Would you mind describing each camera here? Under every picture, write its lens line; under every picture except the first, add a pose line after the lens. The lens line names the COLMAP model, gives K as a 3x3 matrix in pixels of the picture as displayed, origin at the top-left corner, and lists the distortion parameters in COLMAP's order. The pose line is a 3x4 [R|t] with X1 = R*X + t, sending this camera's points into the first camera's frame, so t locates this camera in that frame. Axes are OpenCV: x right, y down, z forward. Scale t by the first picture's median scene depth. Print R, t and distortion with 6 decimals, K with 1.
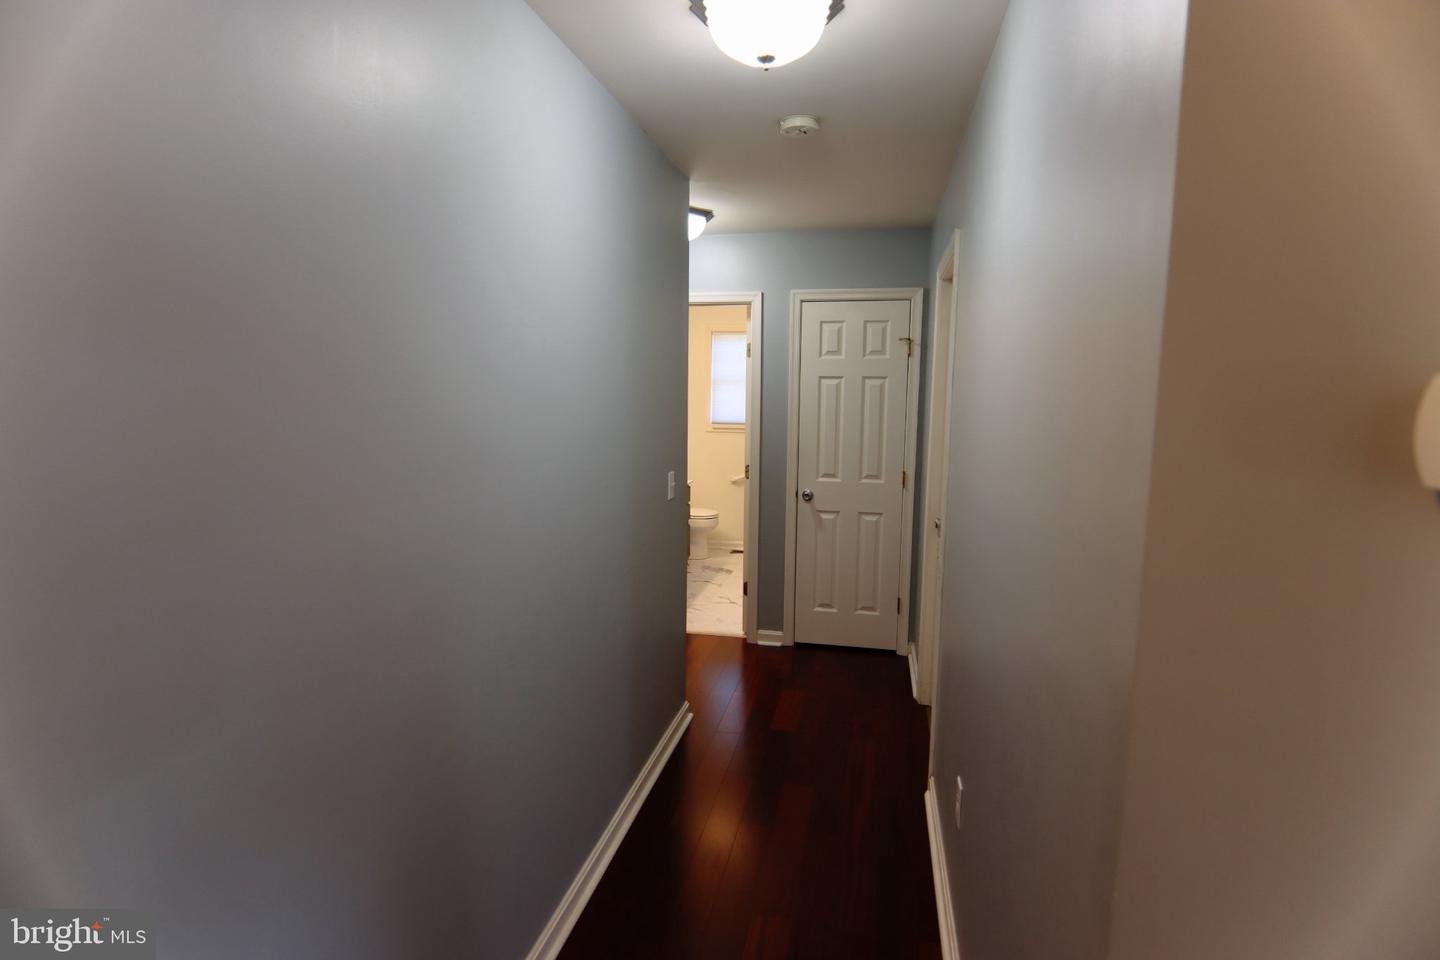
lens RADIAL K [[727.1, 0, 721.5], [0, 727.1, 476.1], [0, 0, 1]] dist [-0.016027, -0.000450]
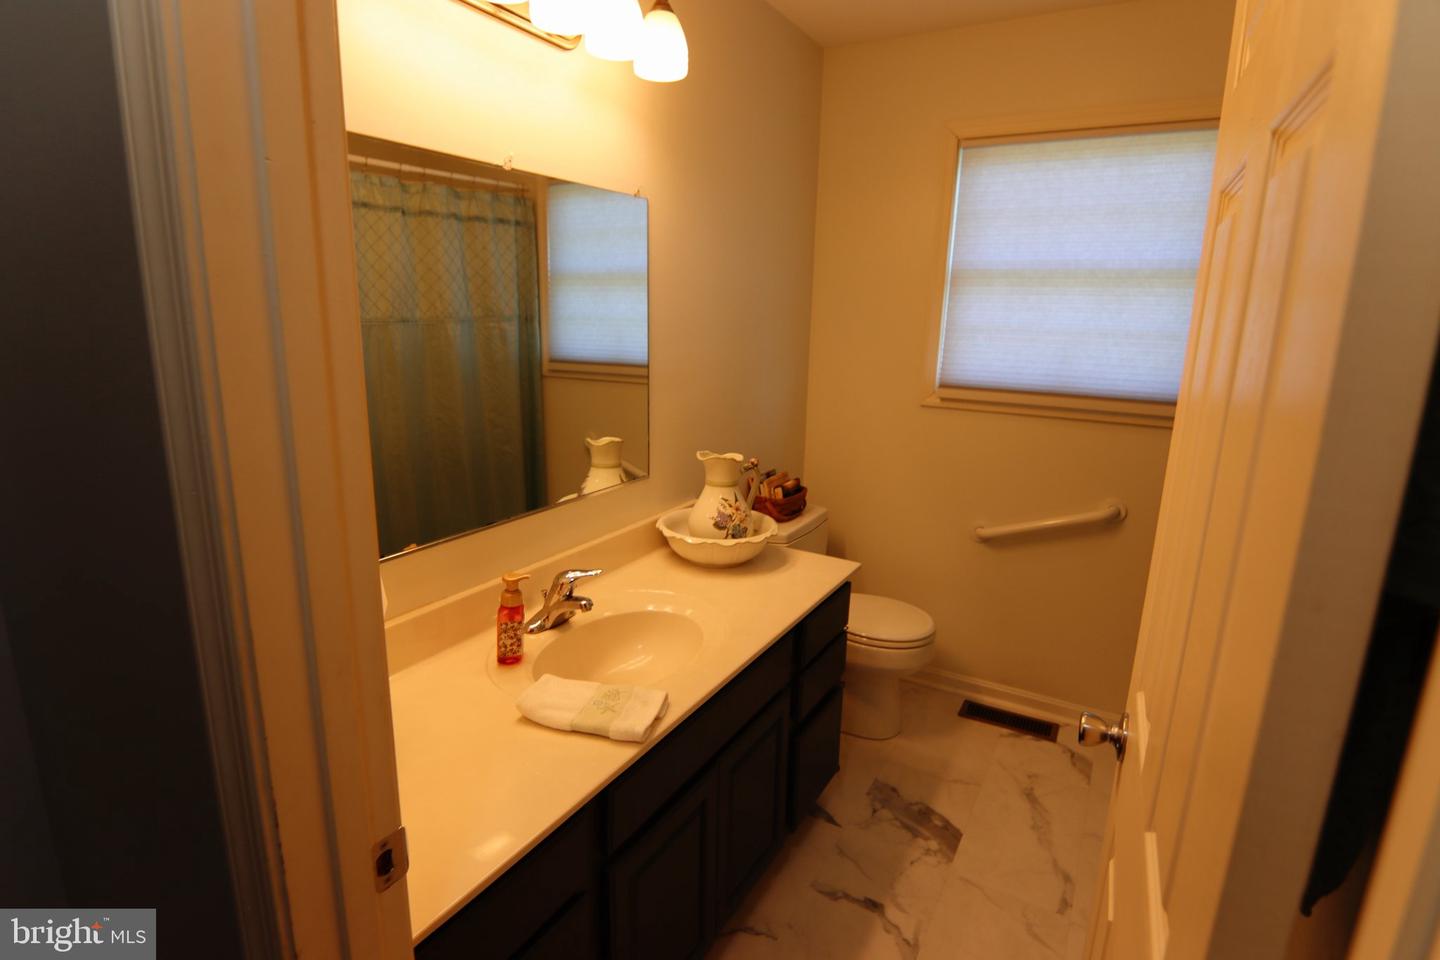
lens RADIAL K [[727.1, 0, 721.5], [0, 727.1, 476.1], [0, 0, 1]] dist [-0.016027, -0.000450]
pose [[0.947903, 0.082592, -0.307665, -0.000200], [-0.041146, 0.989458, 0.138850, -0.074105], [0.315890, -0.118957, 0.941309, 0.595259]]
